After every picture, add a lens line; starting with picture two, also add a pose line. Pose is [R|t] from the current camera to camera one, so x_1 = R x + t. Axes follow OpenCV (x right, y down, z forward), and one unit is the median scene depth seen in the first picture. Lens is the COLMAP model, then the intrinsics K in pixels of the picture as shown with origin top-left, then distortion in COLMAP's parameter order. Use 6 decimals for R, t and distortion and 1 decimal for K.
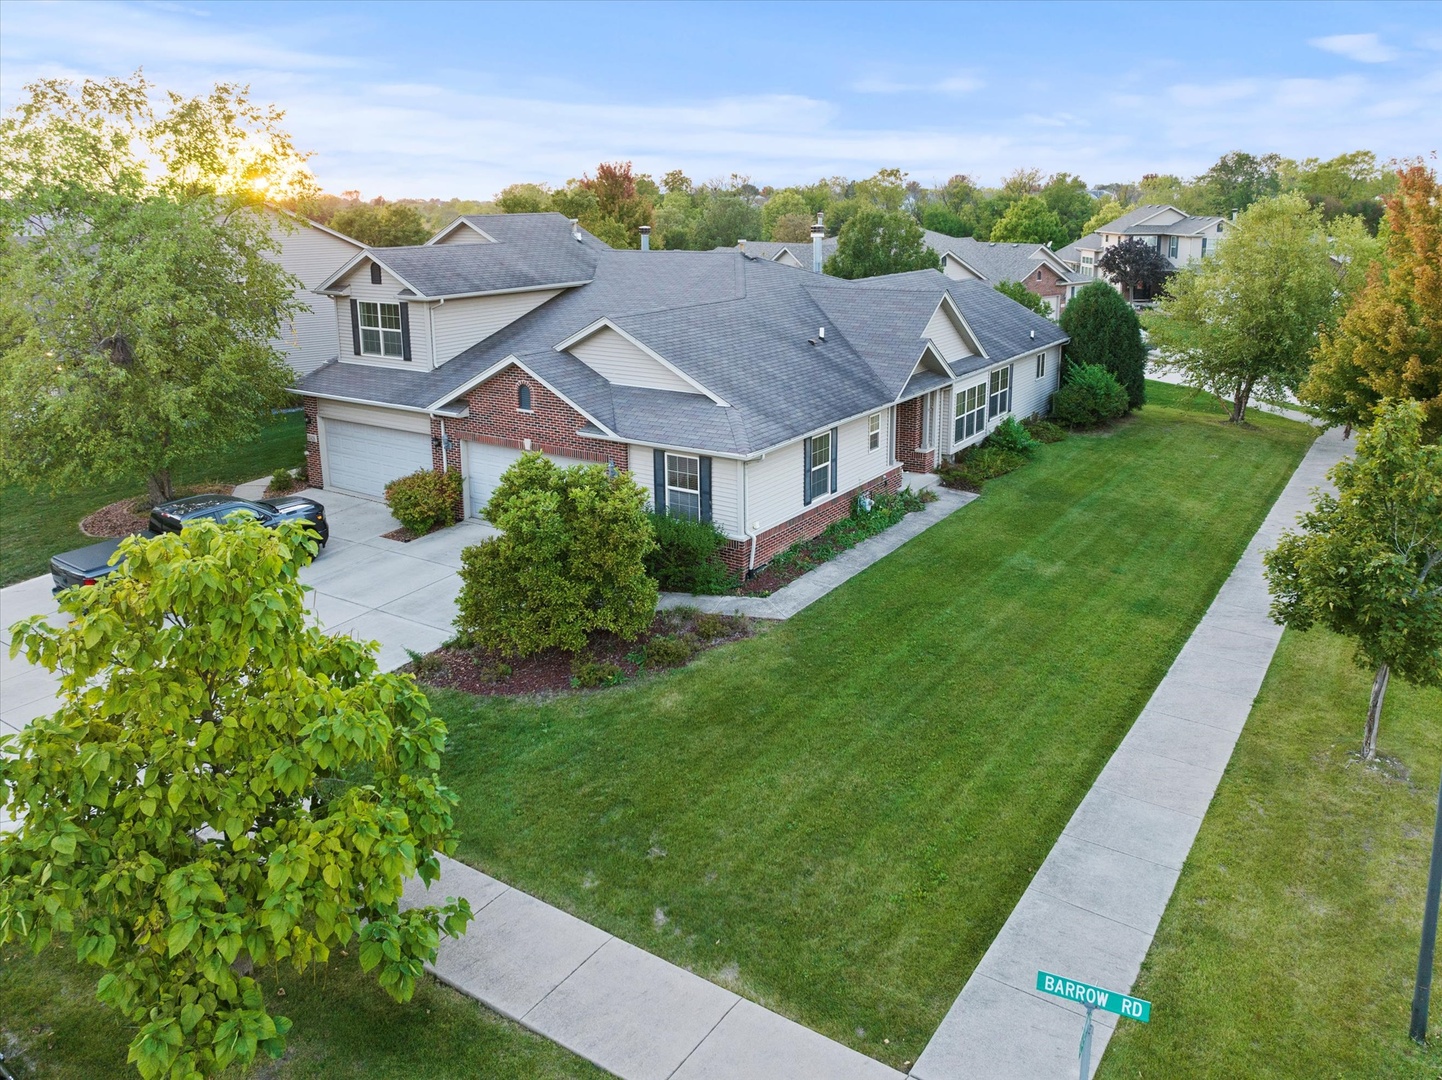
lens RADIAL K [[1080.7, 0, 727.2], [0, 1080.7, 398.0], [0, 0, 1]] dist [-0.044583, 0.001926]
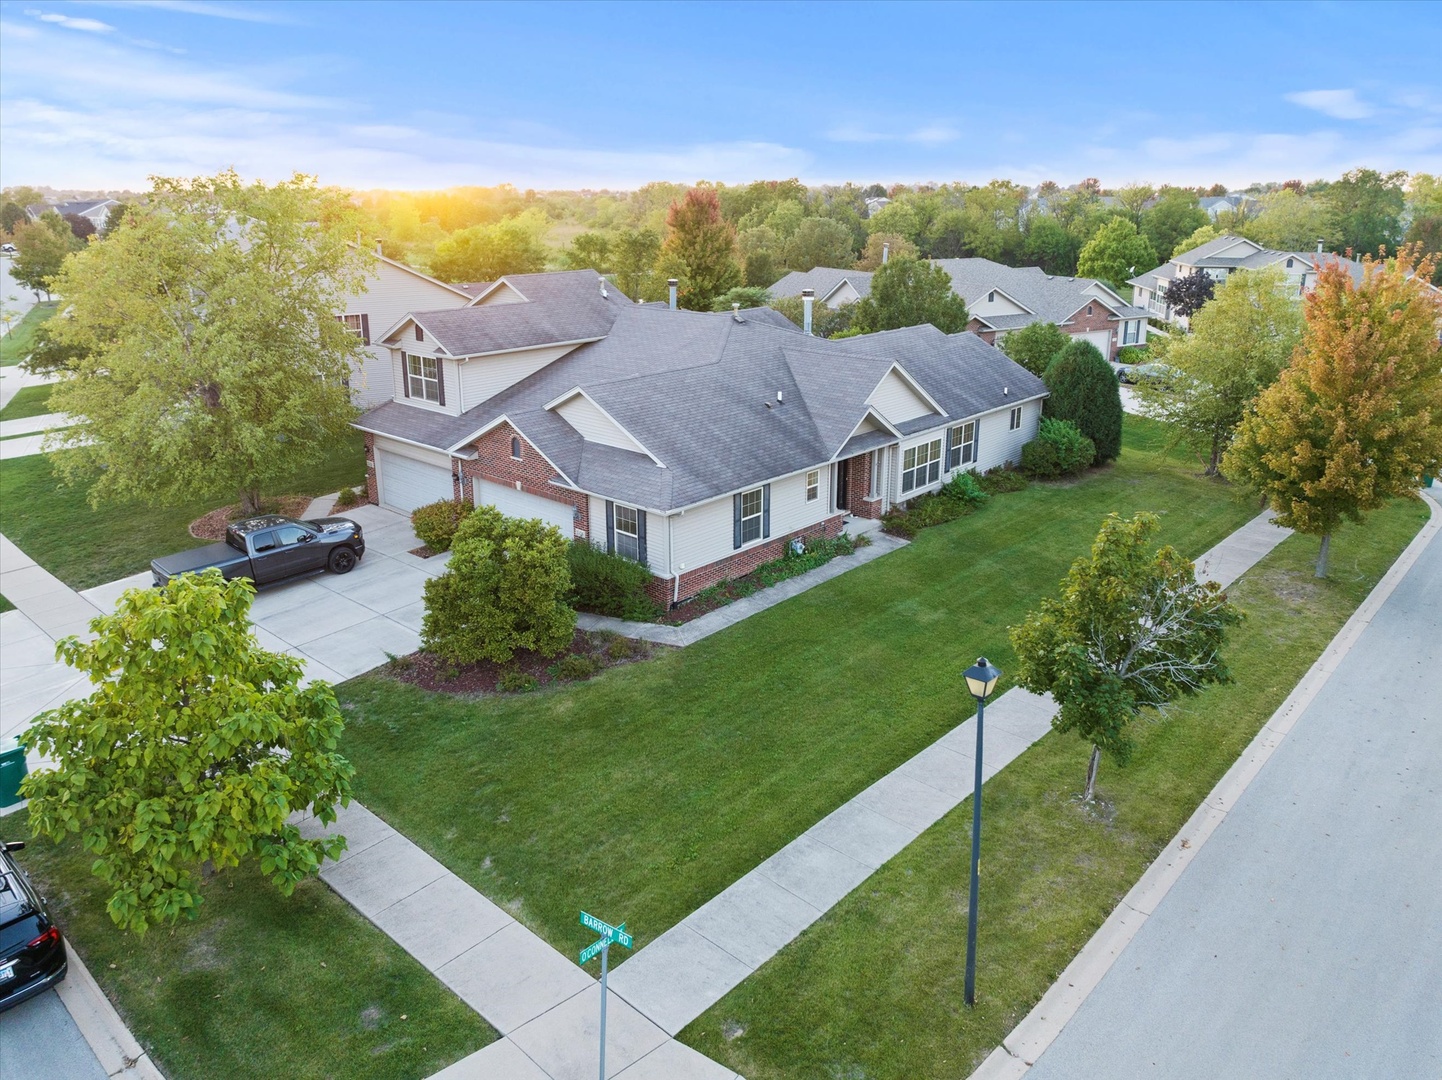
lens RADIAL K [[1052.8, 0, 718.8], [0, 1052.8, 450.3], [0, 0, 1]] dist [-0.046201, -0.003524]
pose [[0.989980, 0.042258, -0.134740, 0.253582], [-0.033994, 0.997431, 0.063052, -0.101985], [0.137058, -0.057840, 0.988873, -0.190282]]
